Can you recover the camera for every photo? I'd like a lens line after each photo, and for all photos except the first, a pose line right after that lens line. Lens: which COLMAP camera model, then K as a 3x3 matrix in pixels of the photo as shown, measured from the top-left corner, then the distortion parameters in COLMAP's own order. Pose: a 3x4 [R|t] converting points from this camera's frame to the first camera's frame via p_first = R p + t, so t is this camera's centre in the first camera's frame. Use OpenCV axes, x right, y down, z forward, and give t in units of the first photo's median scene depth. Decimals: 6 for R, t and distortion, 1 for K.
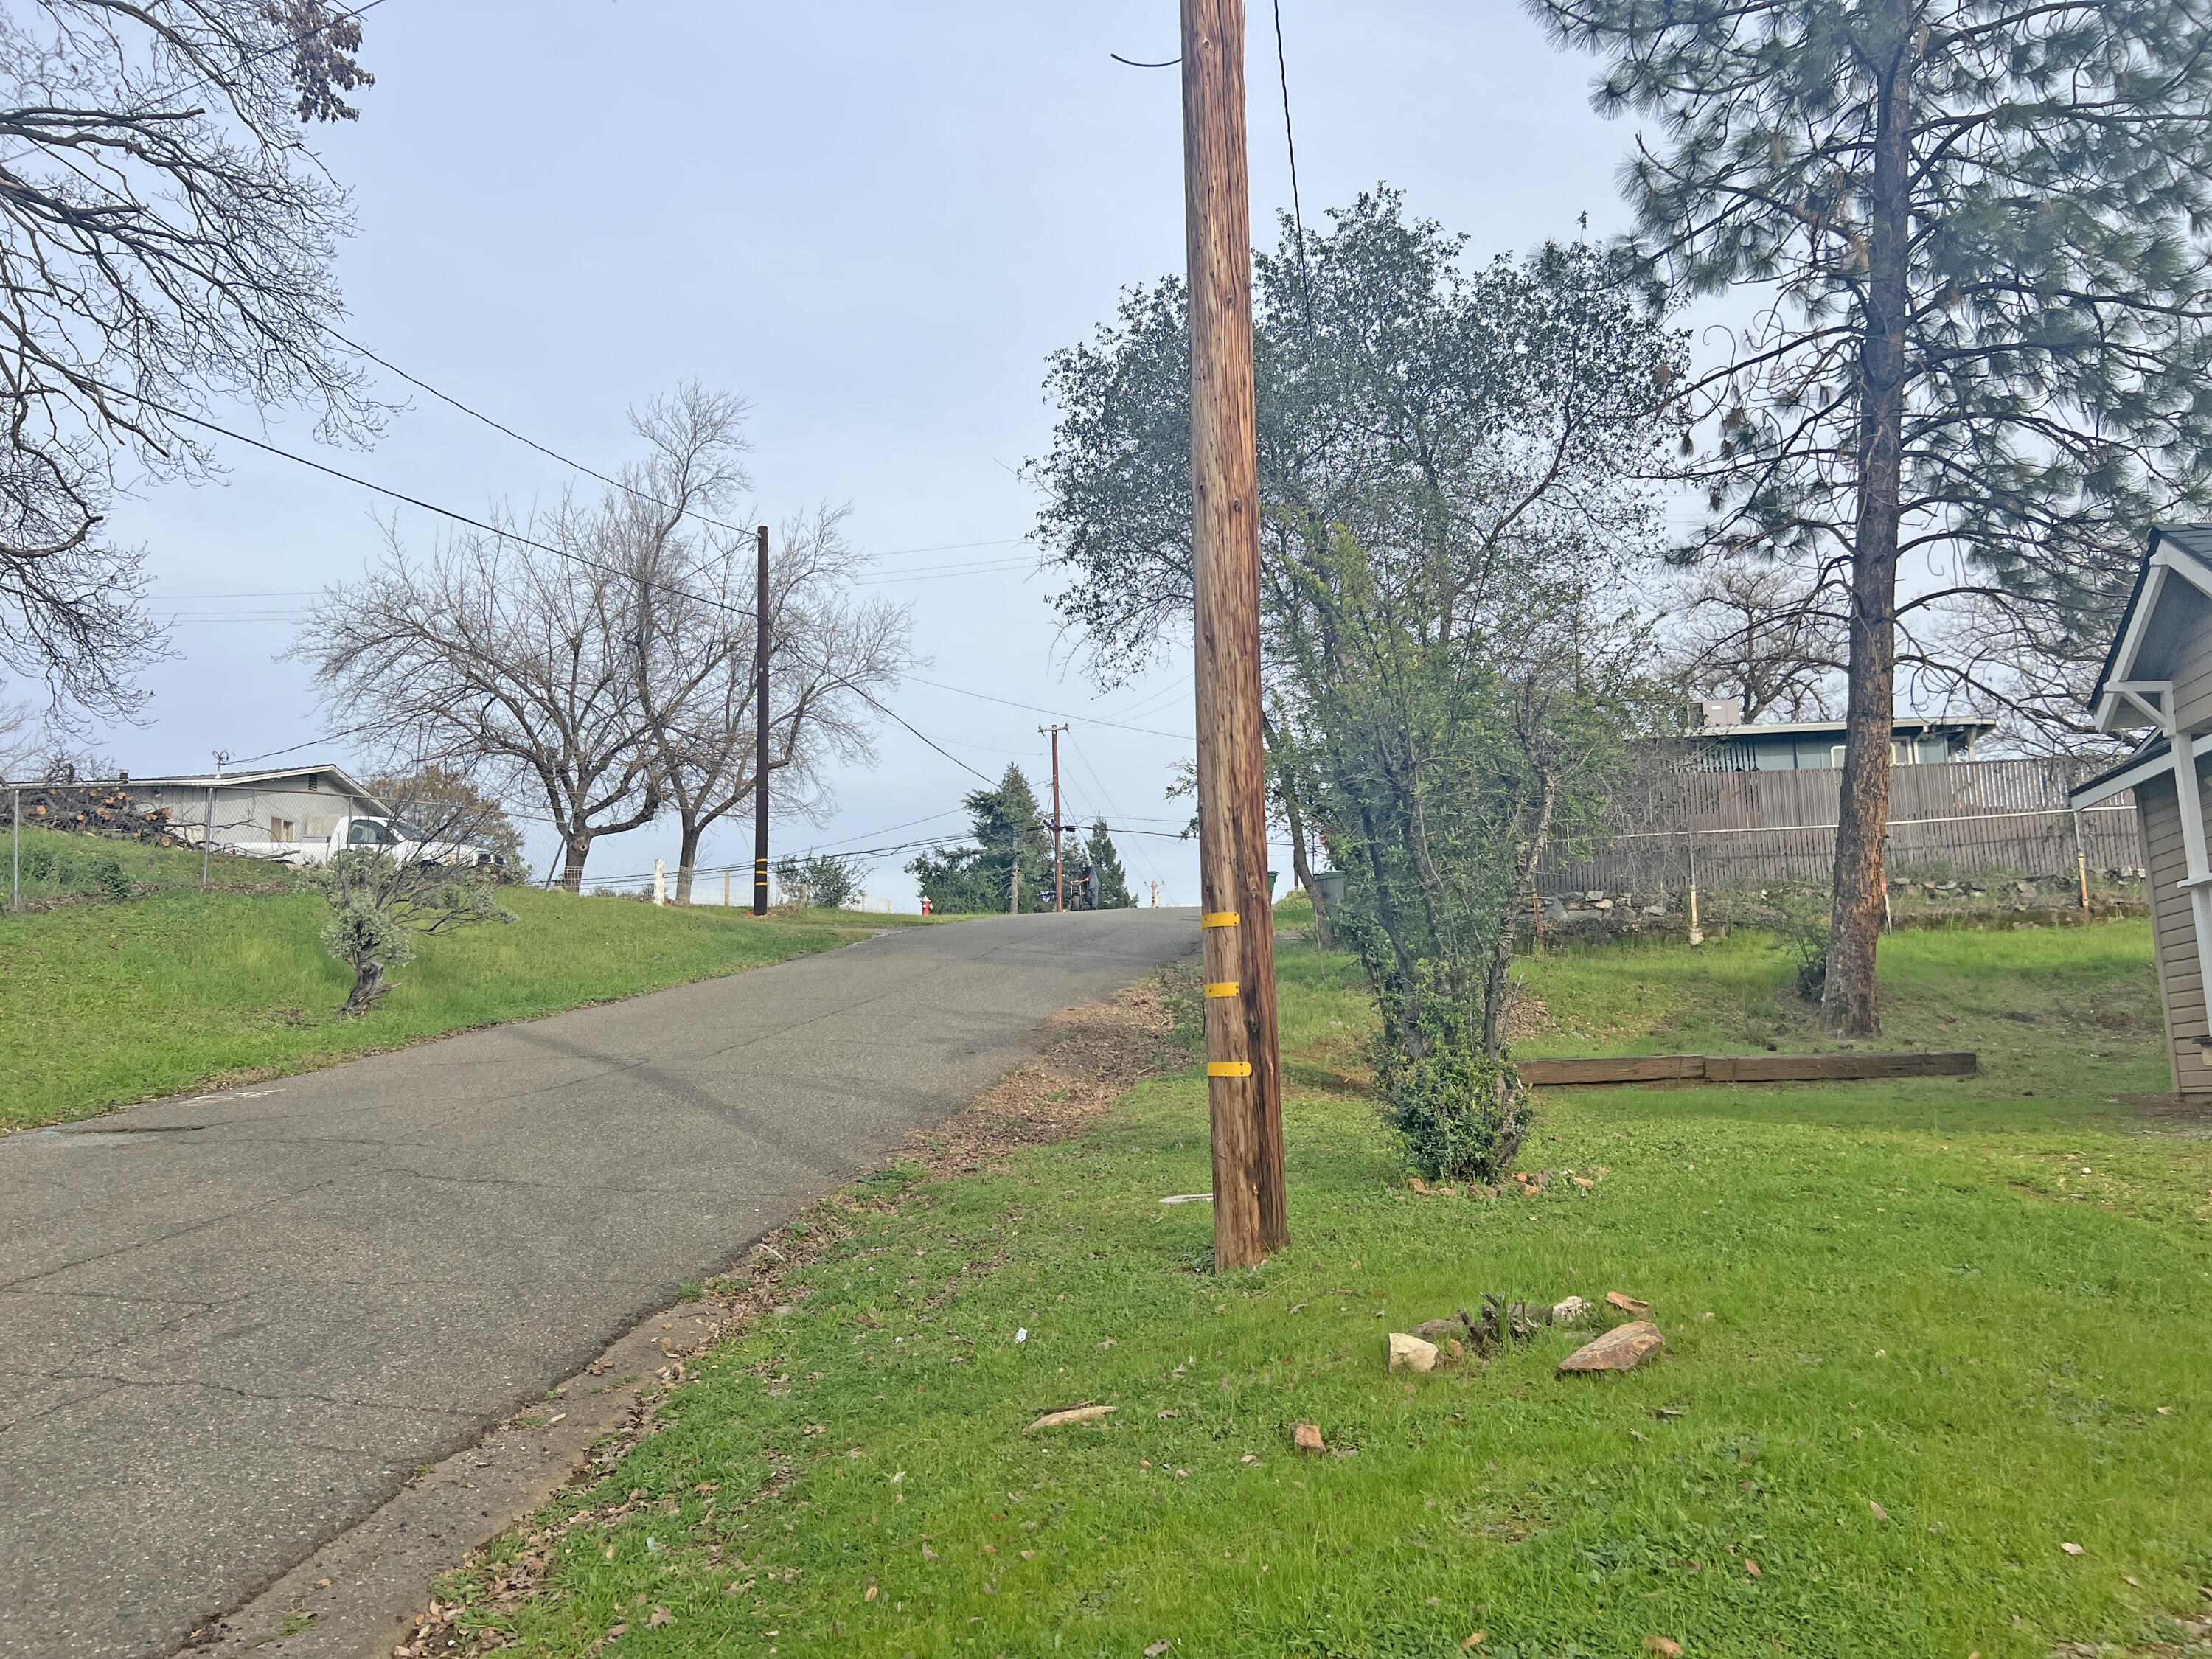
lens RADIAL K [[1672.4, 0, 1102.3], [0, 1672.4, 844.0], [0, 0, 1]] dist [0.043496, -0.050965]
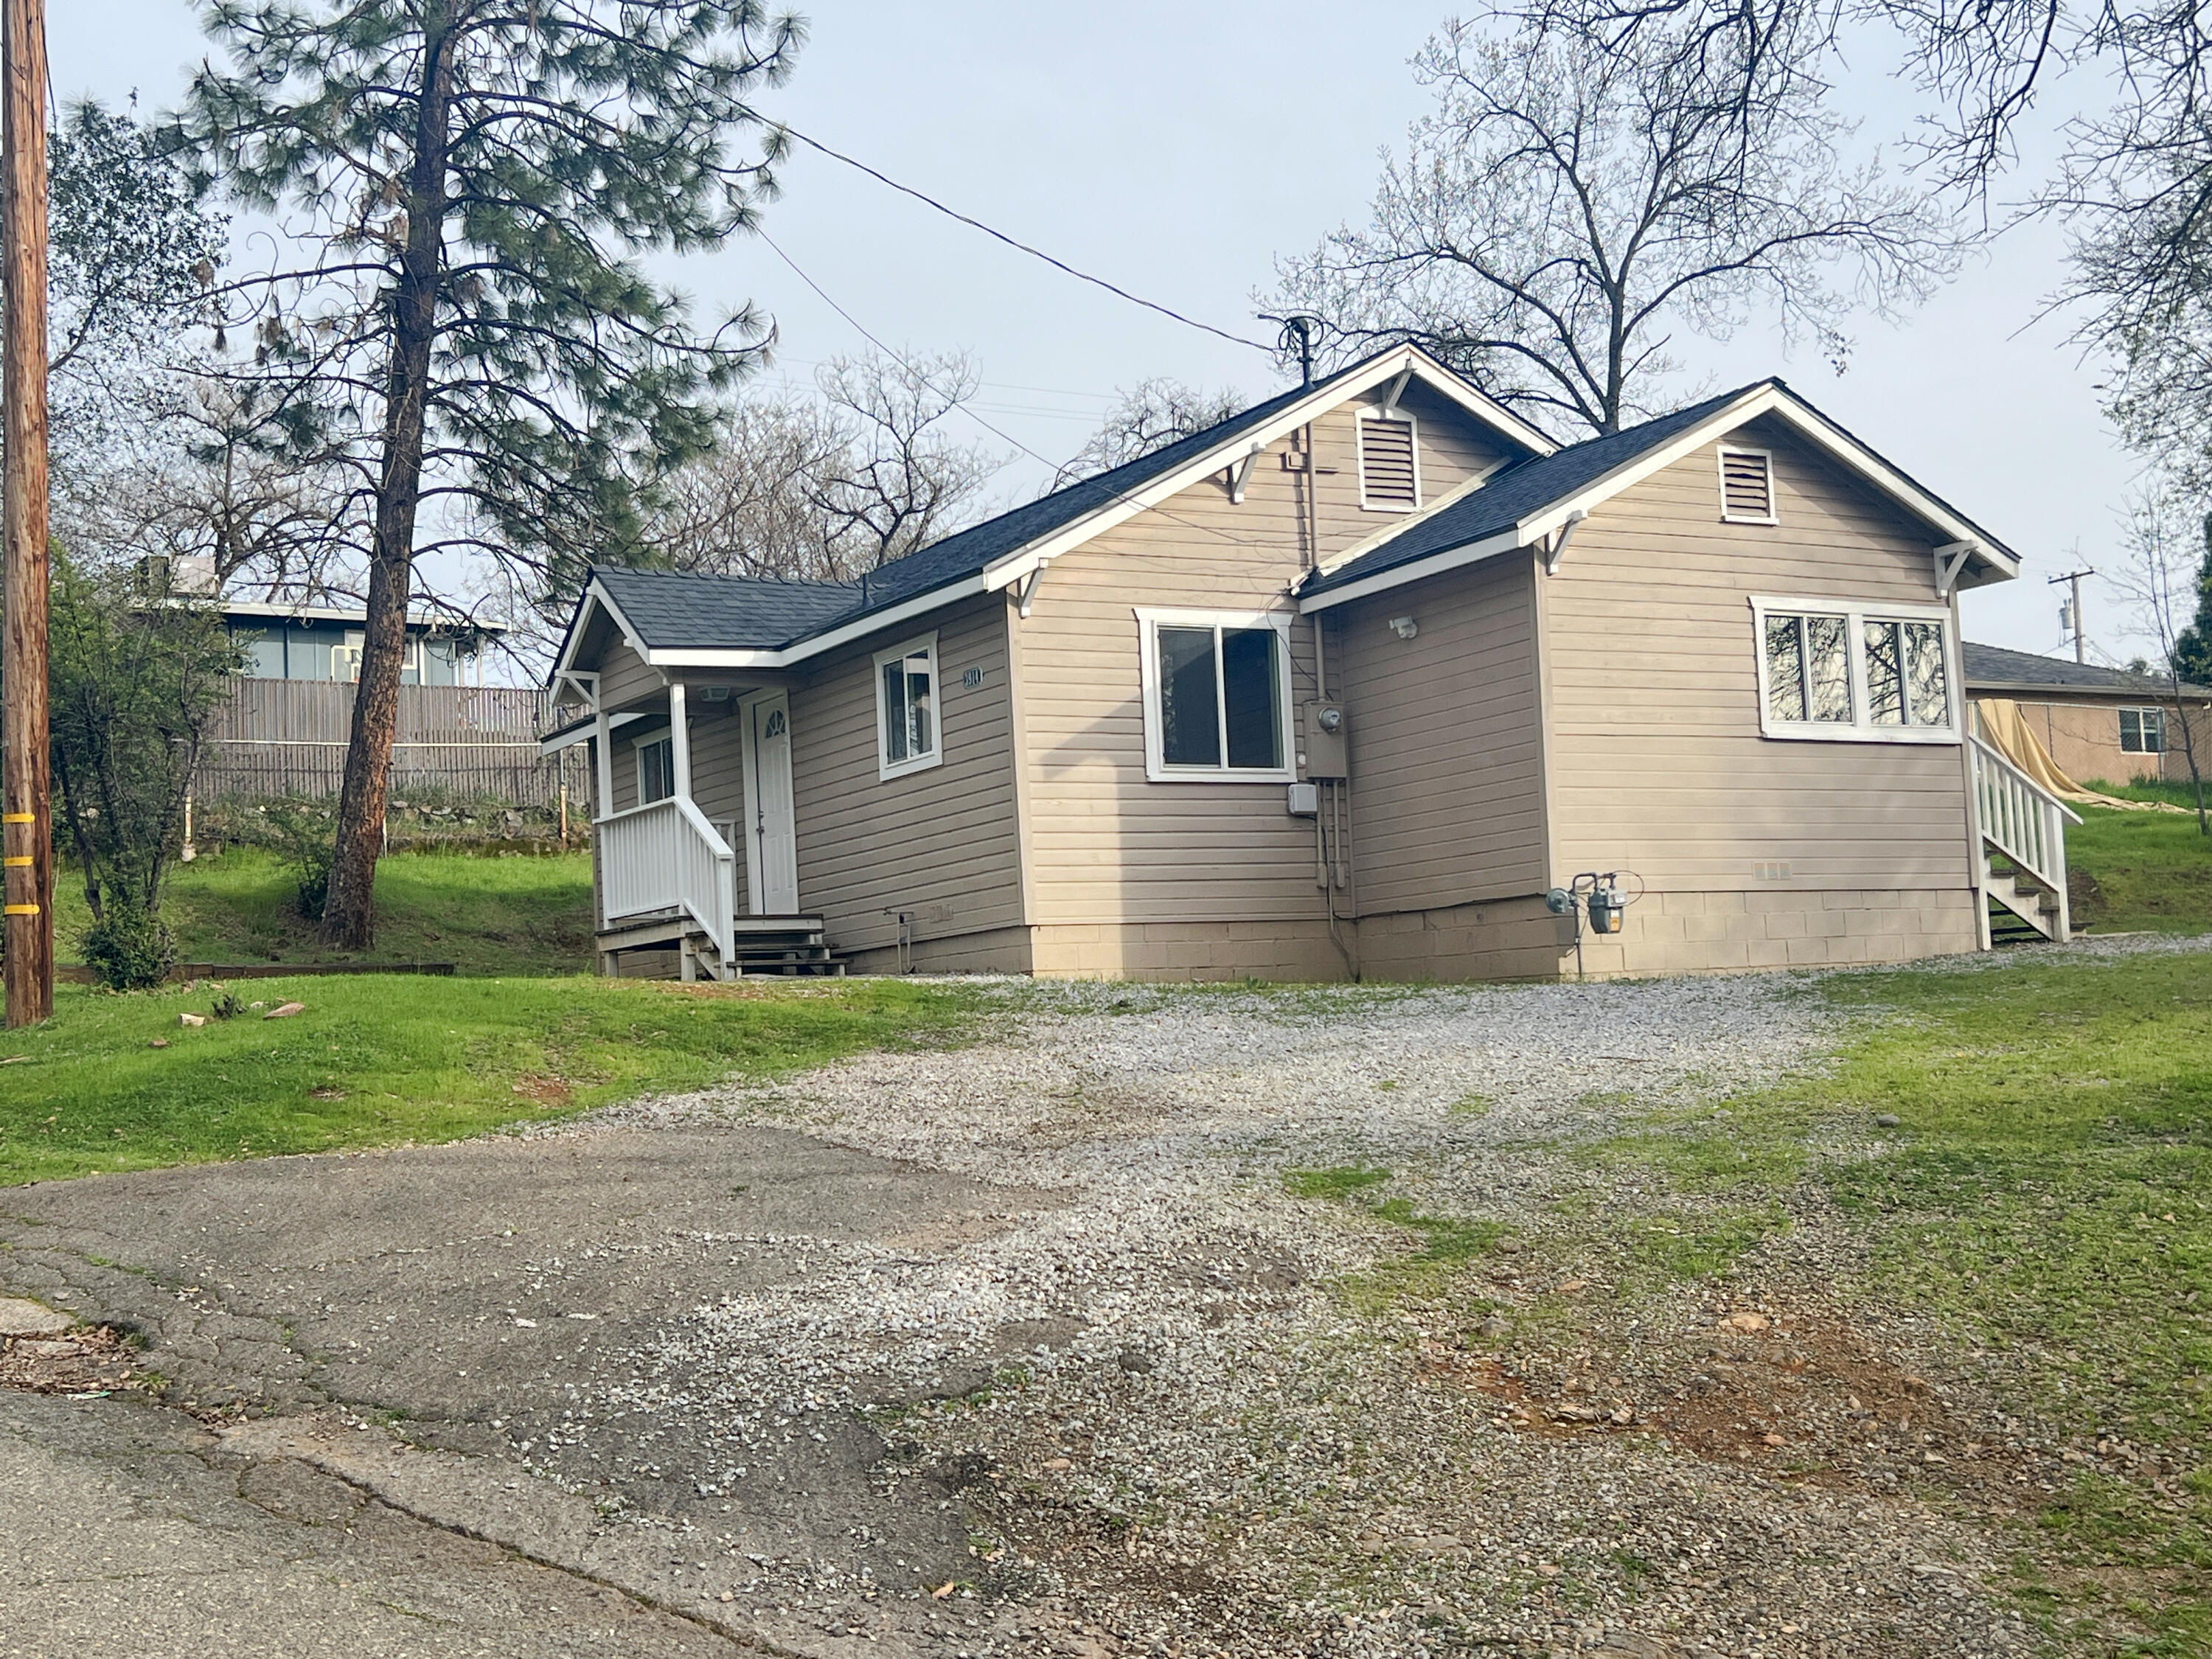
lens RADIAL K [[2797.9, 0, 1106.0], [0, 2797.9, 829.5], [0, 0, 1]] dist [0.190831, -0.629404]
pose [[0.768059, 0.043901, 0.638873, -0.293814], [-0.069768, 0.997445, 0.015336, -0.019478], [-0.636568, -0.056352, 0.769159, -0.597305]]
